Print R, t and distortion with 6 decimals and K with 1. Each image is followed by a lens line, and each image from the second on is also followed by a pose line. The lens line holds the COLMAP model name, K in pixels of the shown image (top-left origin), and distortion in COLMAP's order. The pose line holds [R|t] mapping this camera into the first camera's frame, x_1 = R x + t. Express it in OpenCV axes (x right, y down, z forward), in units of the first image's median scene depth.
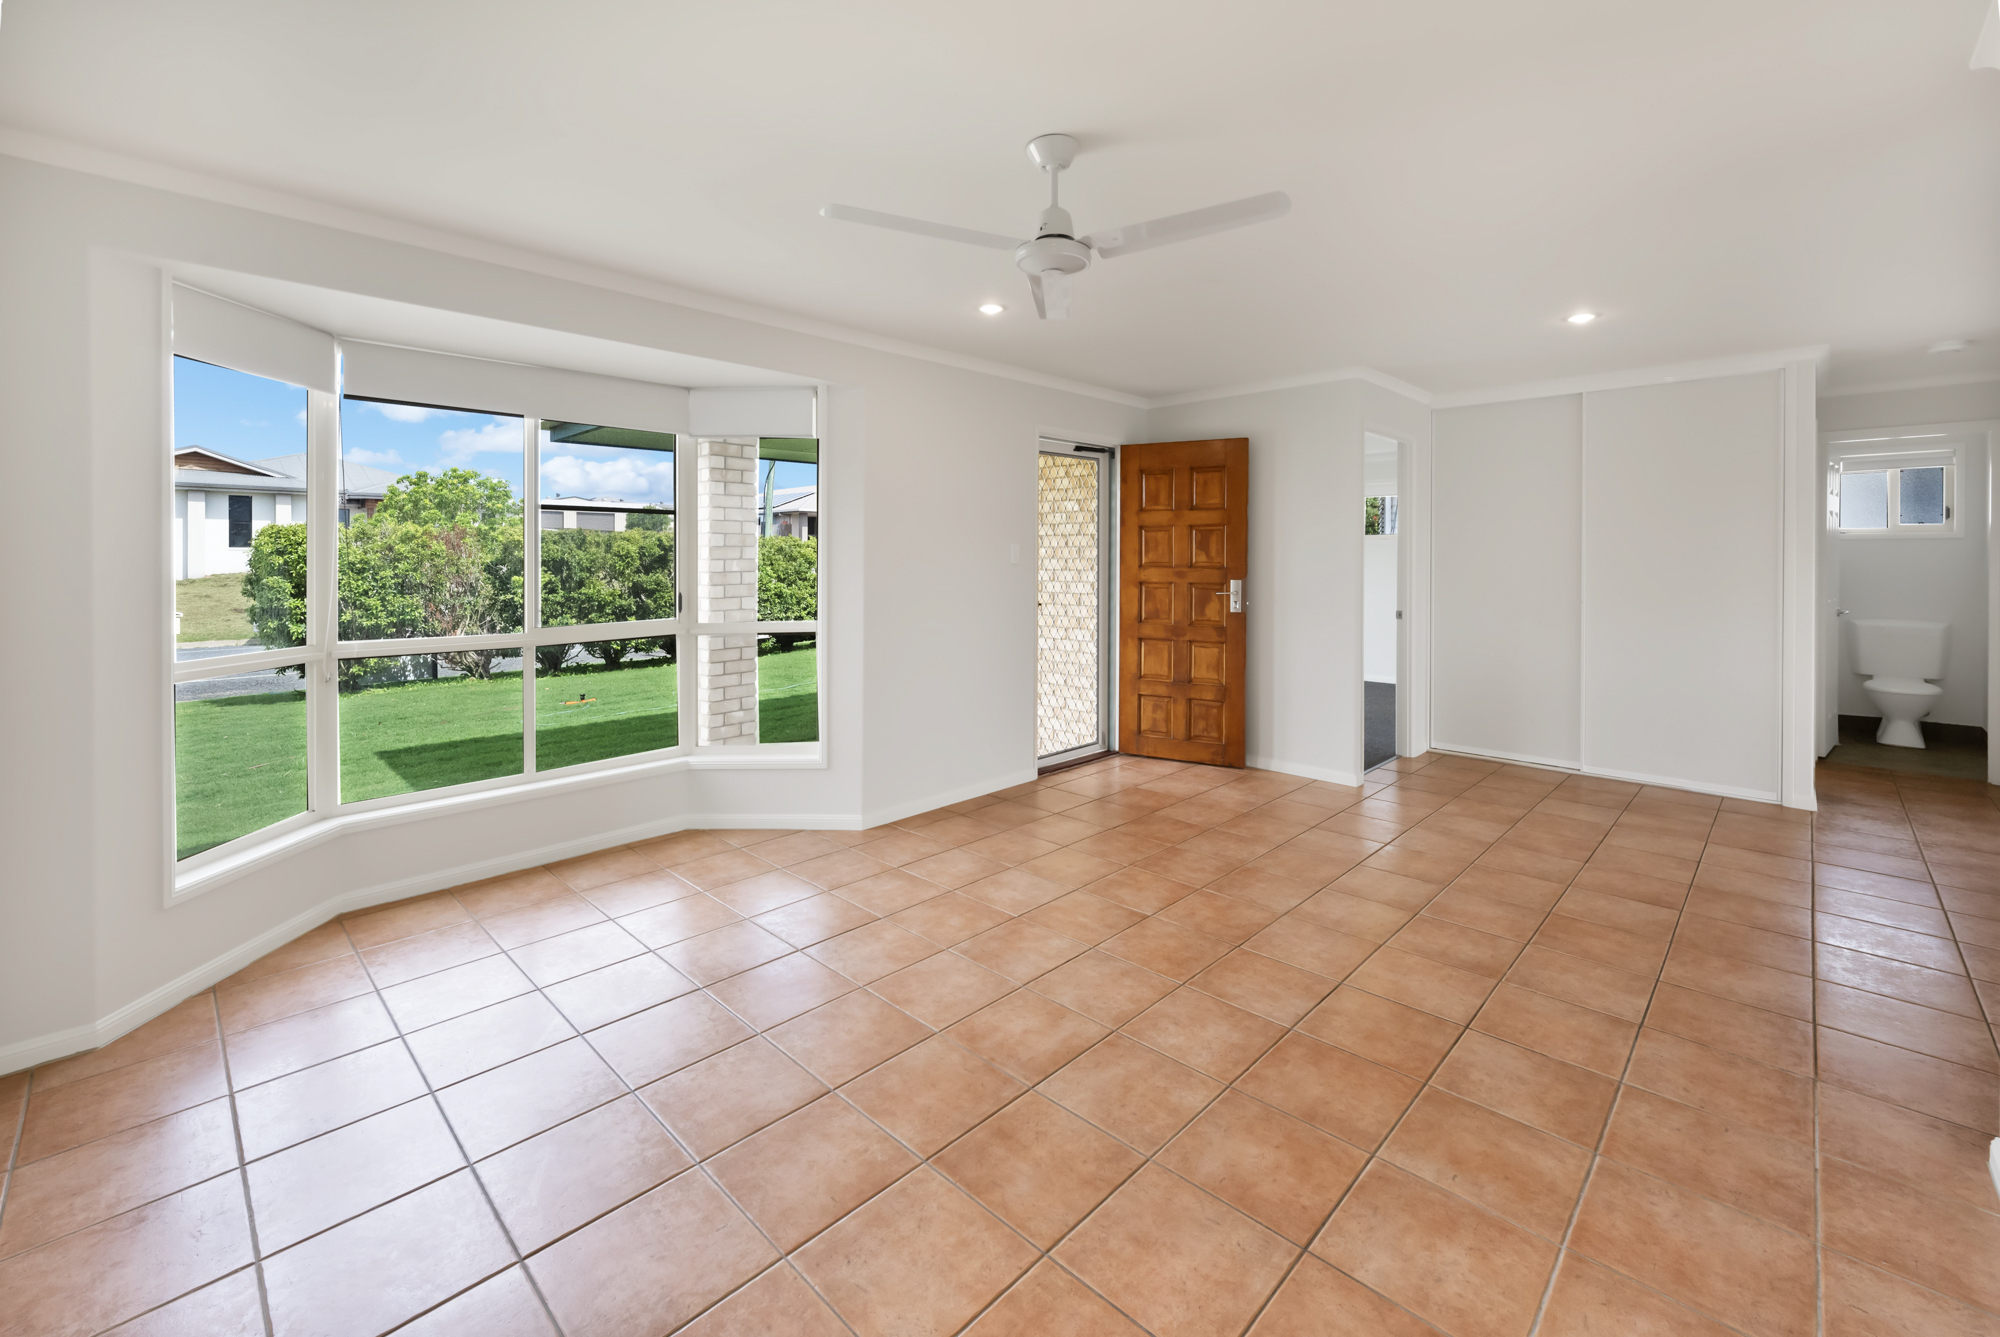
lens RADIAL K [[828.6, 0, 1001.8], [0, 828.6, 665.9], [0, 0, 1]] dist [-0.012561, 0.000296]
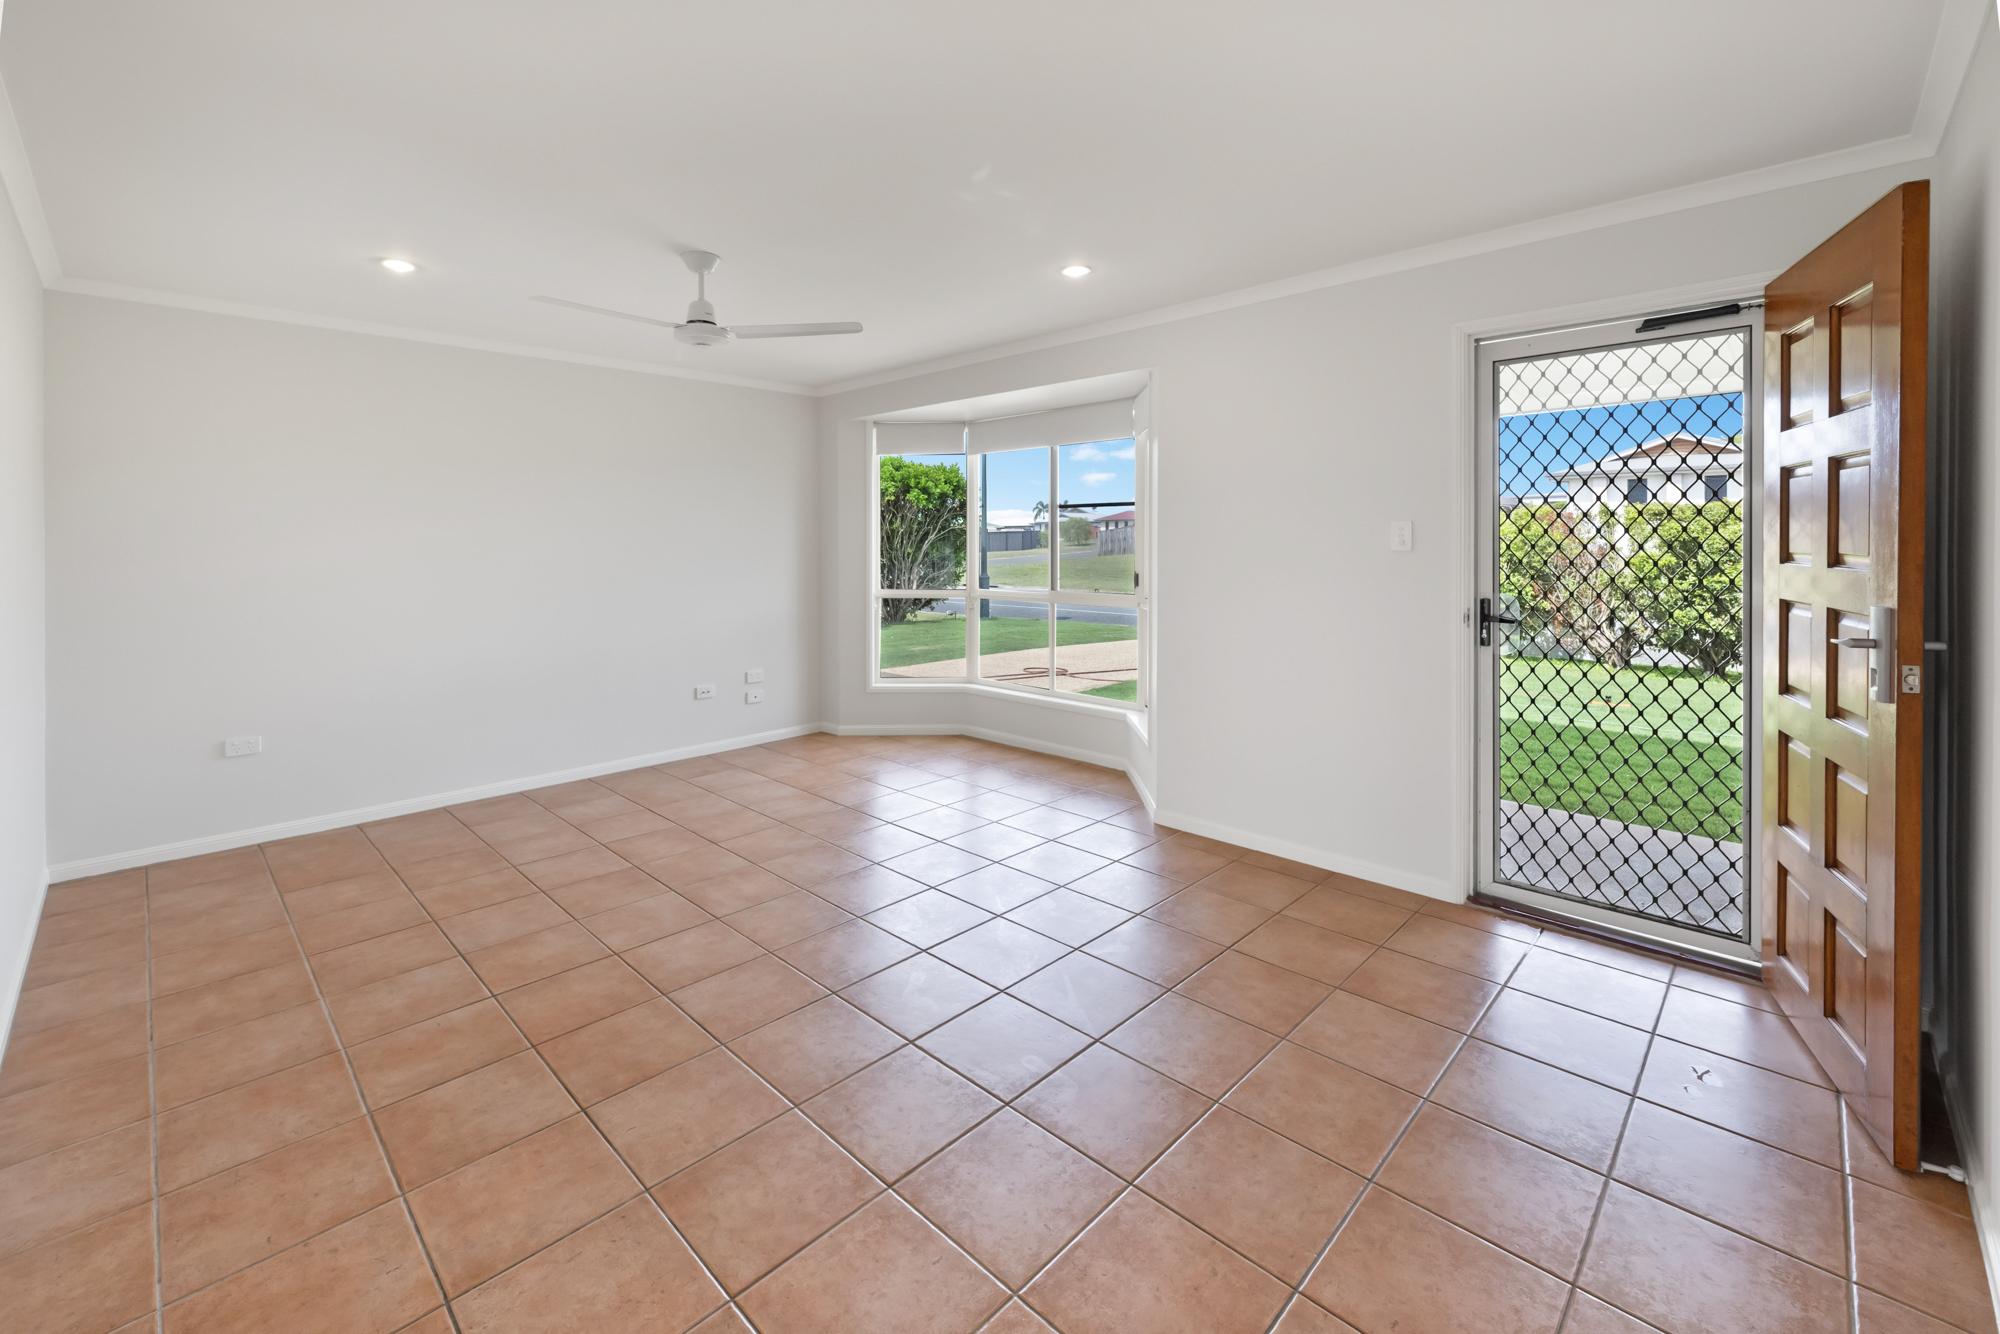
lens RADIAL K [[828.6, 0, 1001.8], [0, 828.6, 664.4], [0, 0, 1]] dist [-0.012561, 0.000296]
pose [[0.002951, 0.148708, -0.988877, 1.389186], [-0.125196, 0.981155, 0.147173, -0.190997], [0.992128, 0.123369, 0.021513, 1.412583]]
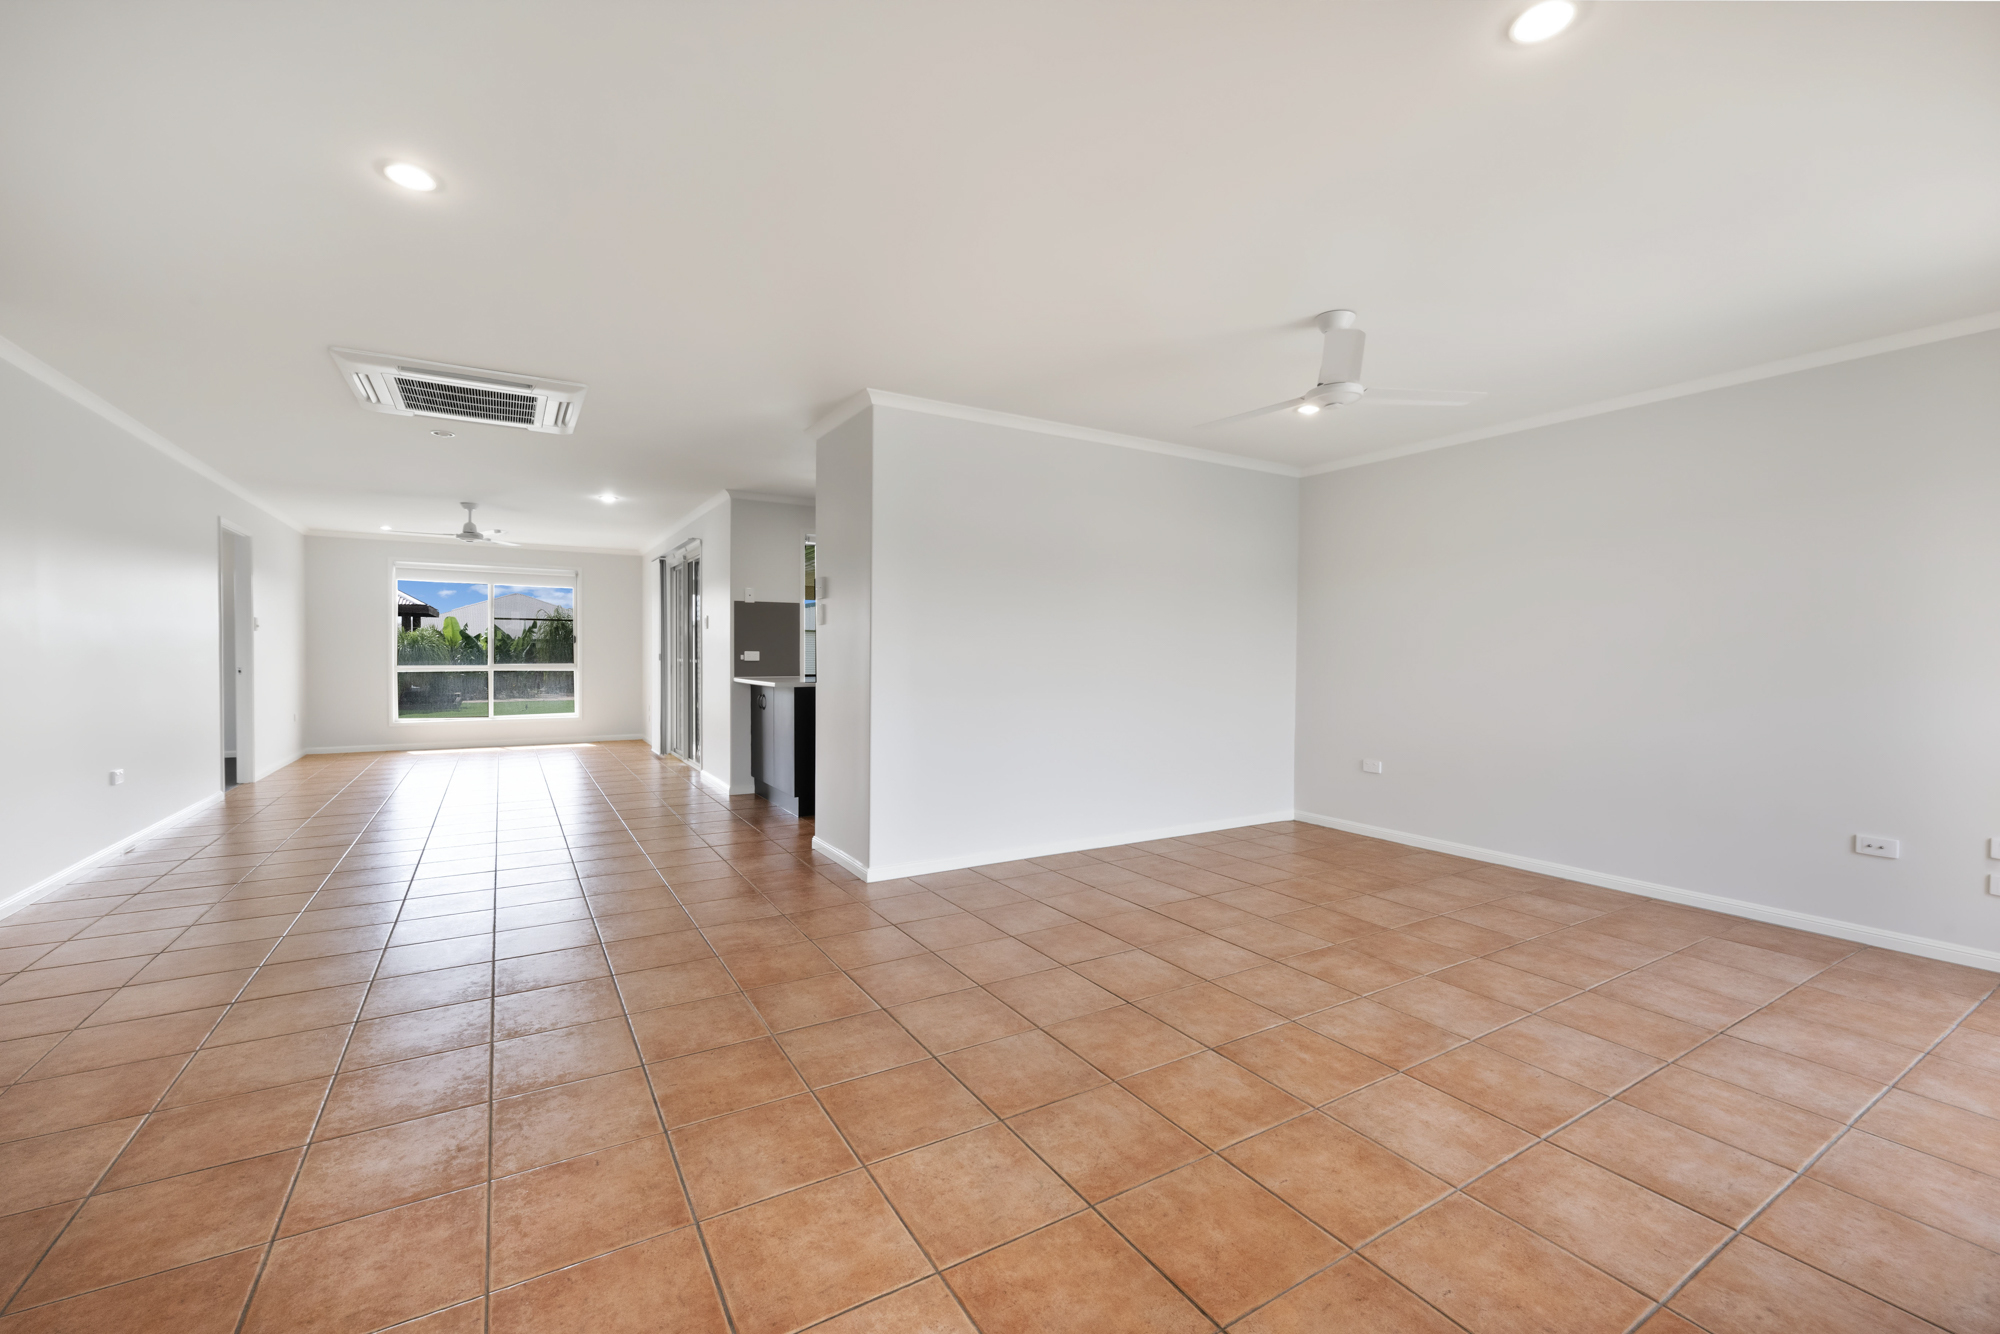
lens RADIAL K [[817.8, 0, 973.3], [0, 817.8, 657.6], [0, 0, 1]] dist [-0.000788, -0.000118]
pose [[-0.961379, -0.006456, 0.275154, 0.255651], [0.031497, 0.990576, 0.133291, -0.235767], [-0.273421, 0.136809, -0.952116, 2.398028]]
